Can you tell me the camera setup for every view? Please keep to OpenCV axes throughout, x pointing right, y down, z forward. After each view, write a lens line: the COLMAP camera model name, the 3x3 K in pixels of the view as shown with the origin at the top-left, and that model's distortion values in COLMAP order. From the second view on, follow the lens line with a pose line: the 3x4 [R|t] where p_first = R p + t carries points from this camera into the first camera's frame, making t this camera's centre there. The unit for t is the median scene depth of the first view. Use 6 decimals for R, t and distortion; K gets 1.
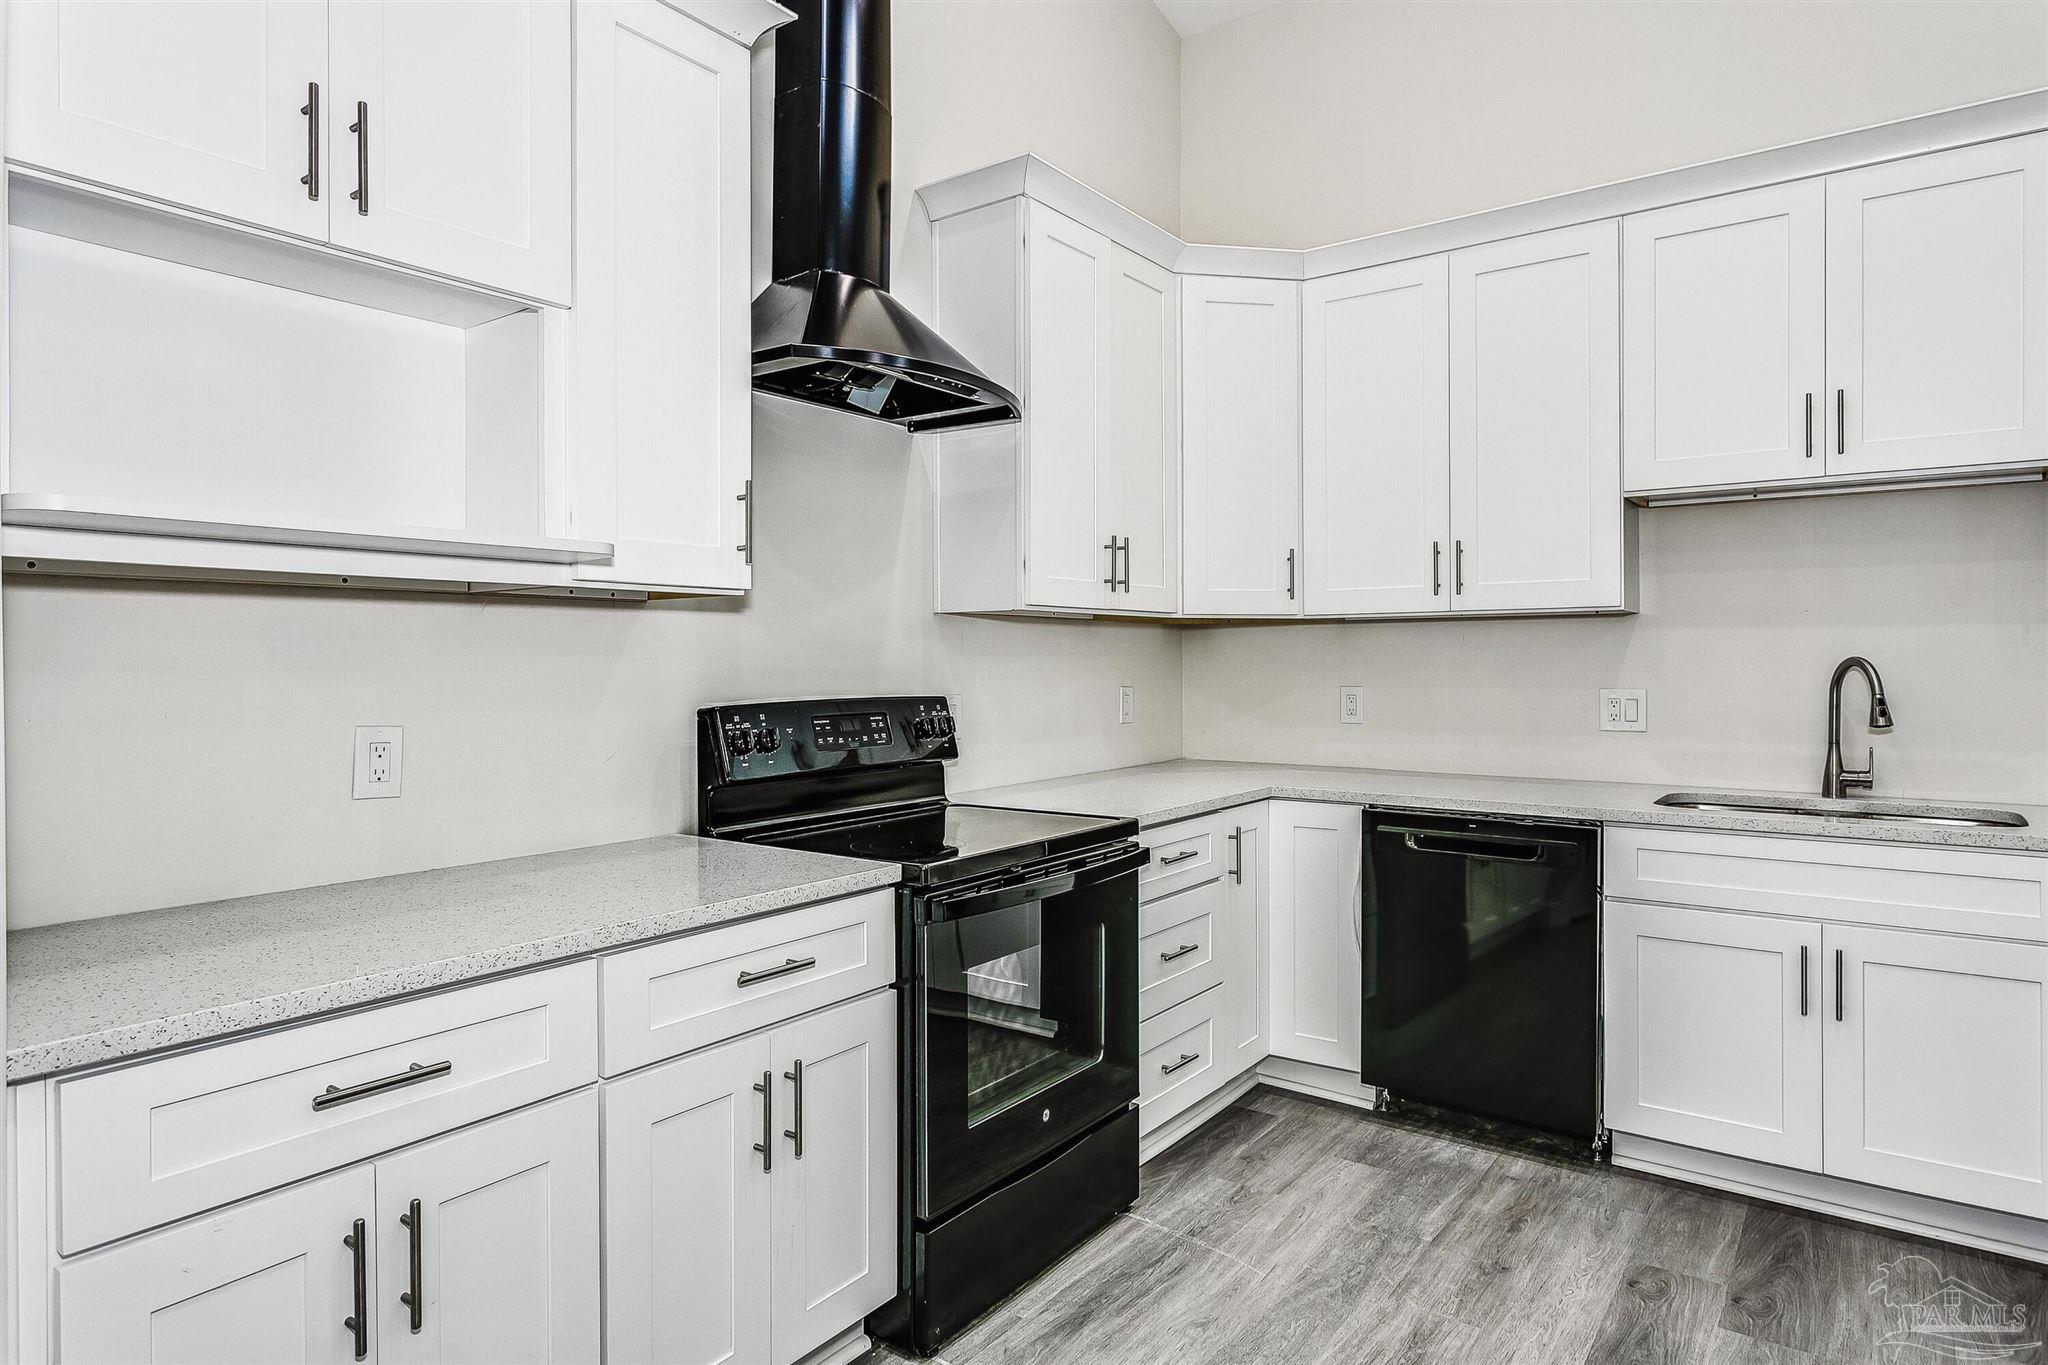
lens RADIAL K [[1175.5, 0, 1091.6], [0, 1175.5, 667.3], [0, 0, 1]] dist [0.002837, -0.000498]
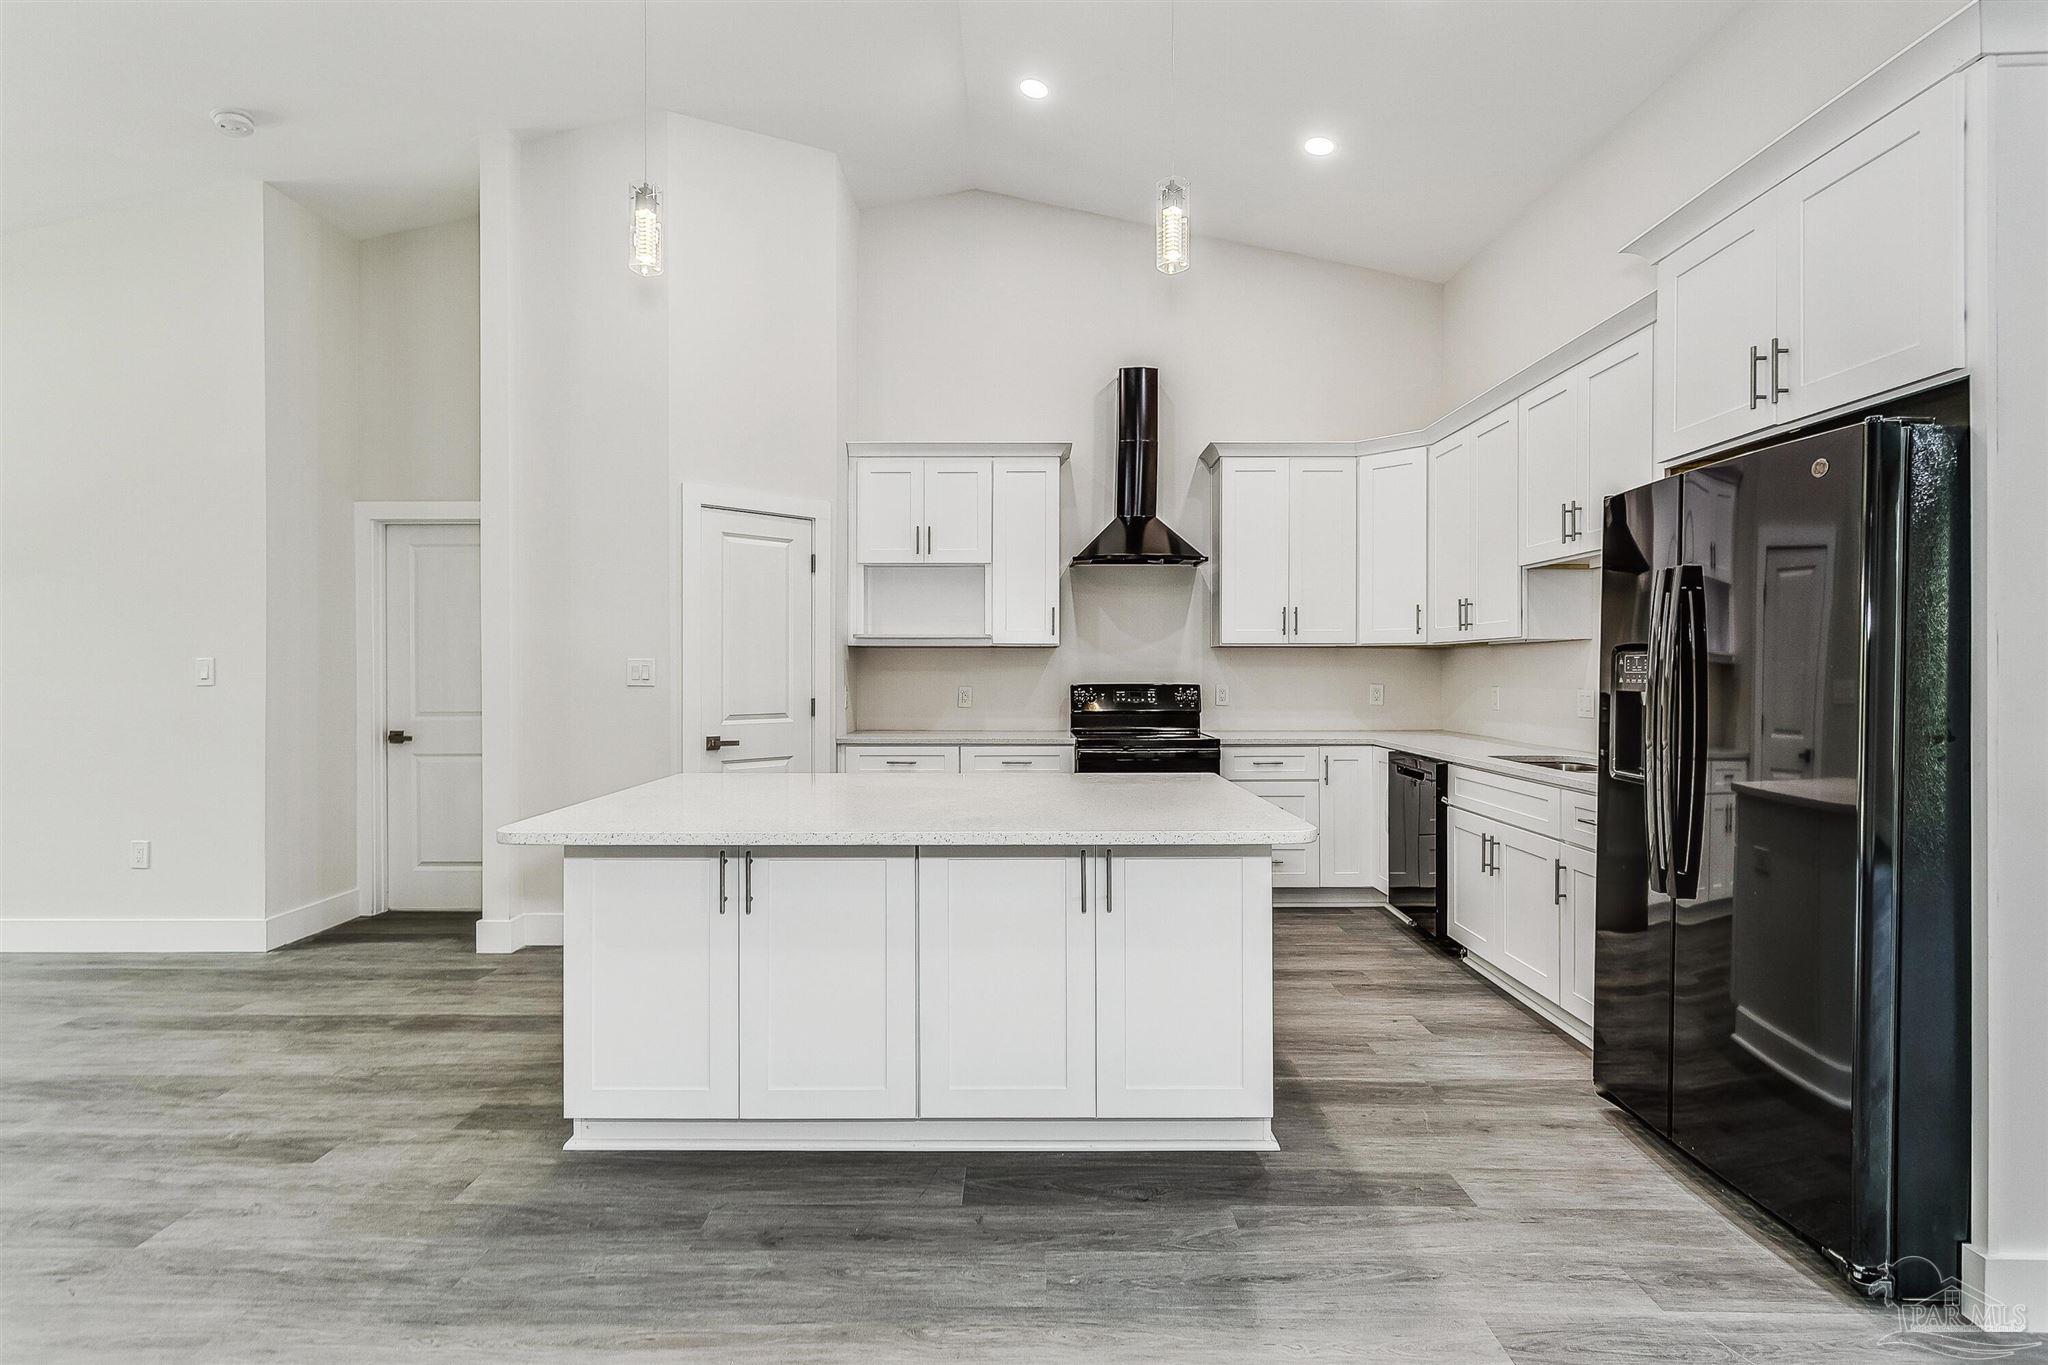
lens RADIAL K [[993.6, 0, 1025.4], [0, 993.6, 673.3], [0, 0, 1]] dist [-0.004378, -0.000977]
pose [[0.589414, 0.006821, -0.807803, 1.226793], [-0.009518, 0.999954, 0.001499, 0.003238], [0.807775, 0.006805, 0.589451, -0.382896]]
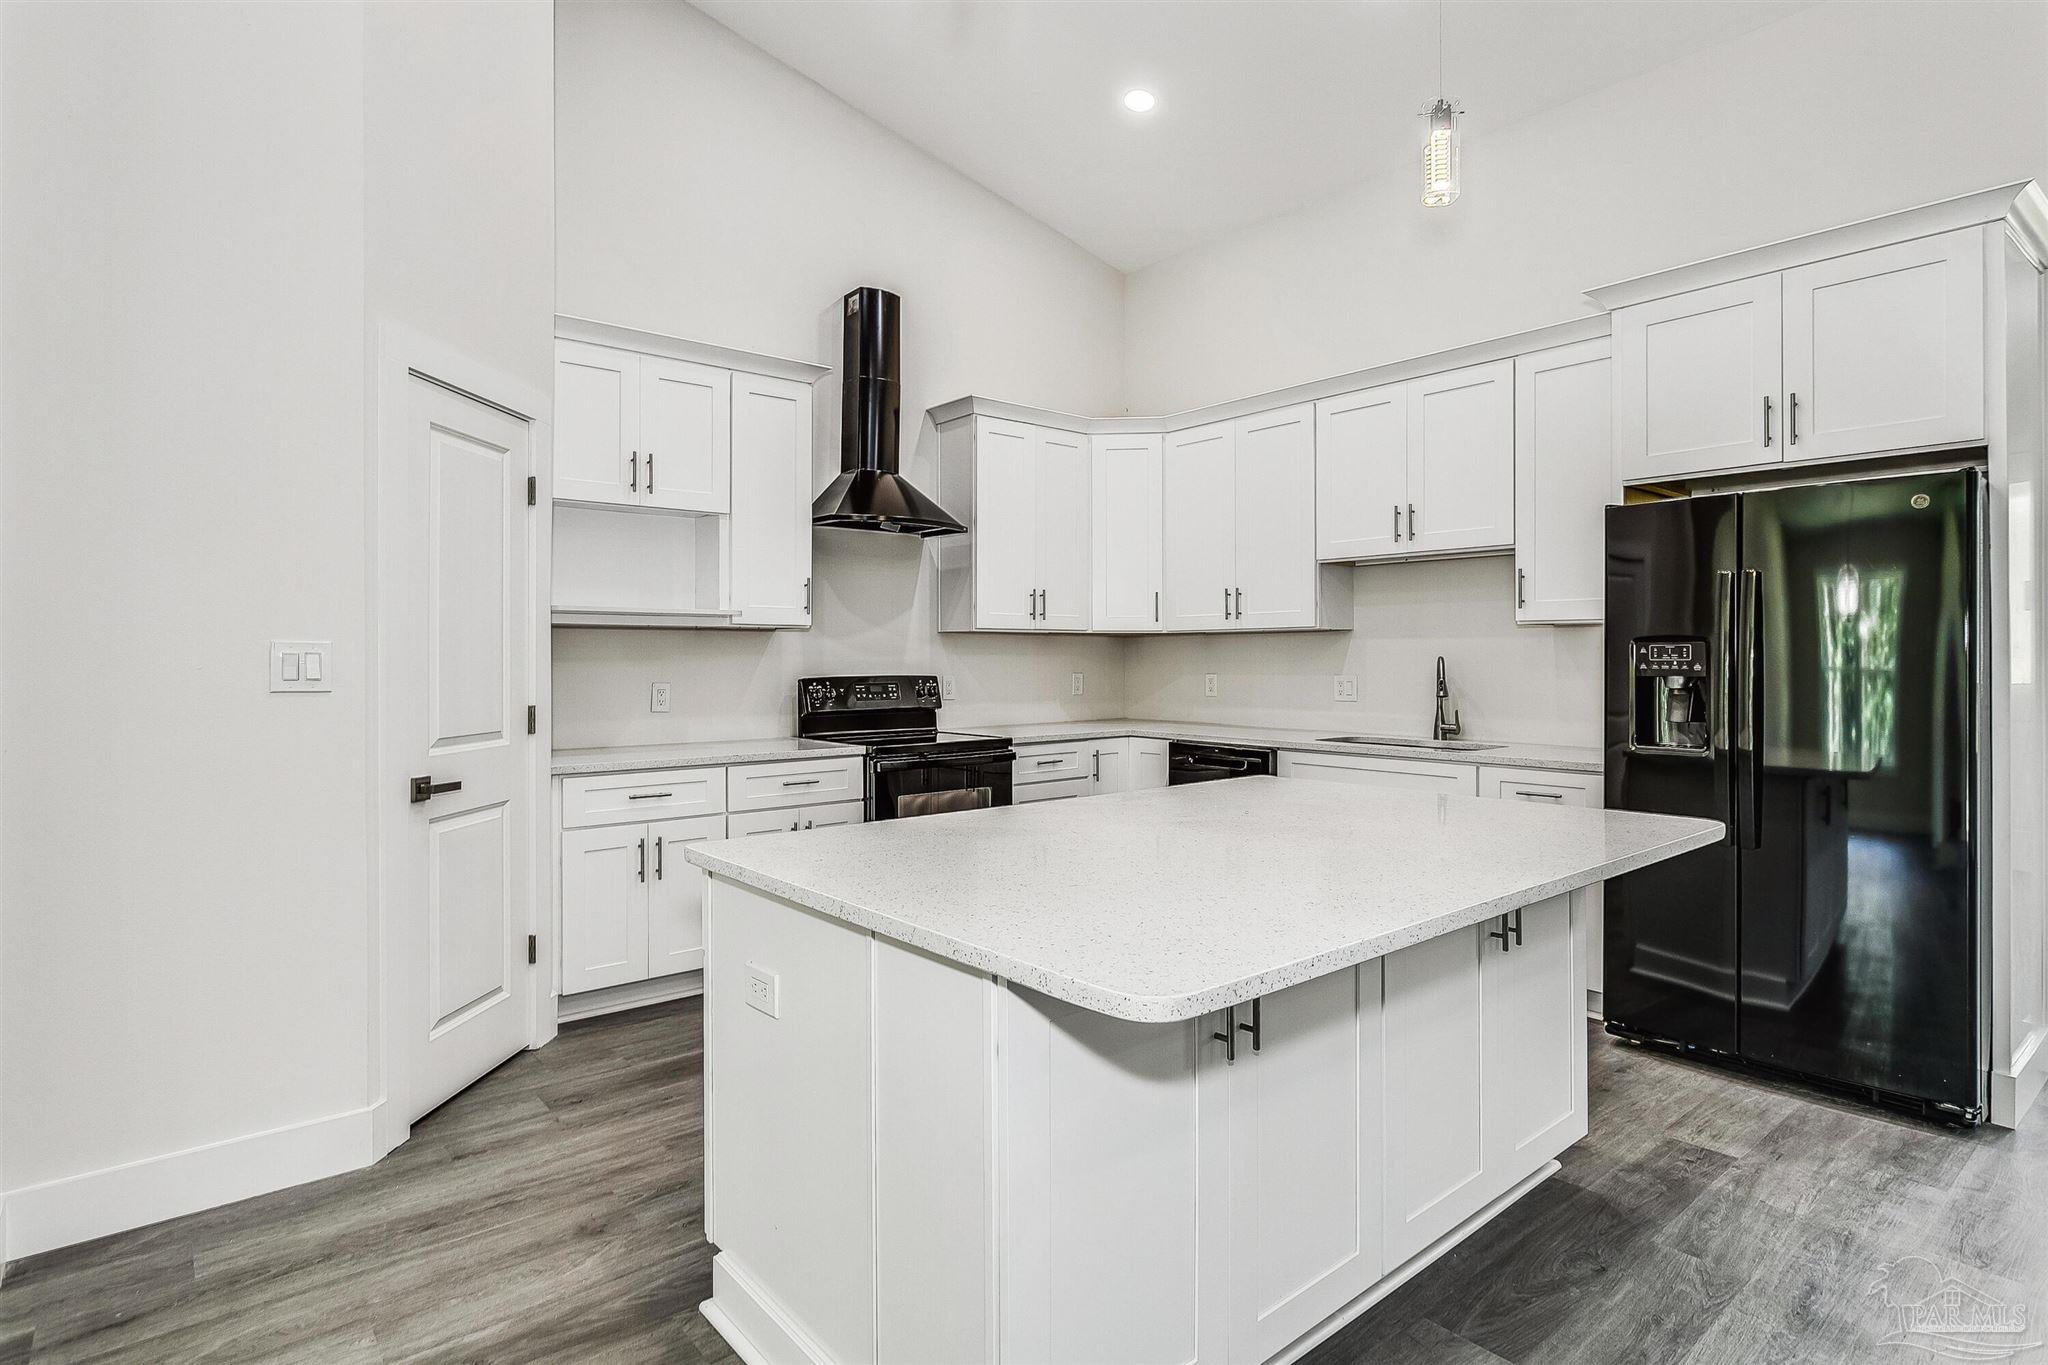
lens RADIAL K [[1051.9, 0, 1052.9], [0, 1051.9, 660.6], [0, 0, 1]] dist [-0.005258, -0.000713]
pose [[0.970558, 0.002568, -0.240855, 0.479574], [-0.003725, 0.999984, -0.004347, 0.006606], [0.240840, 0.005116, 0.970551, -0.625646]]
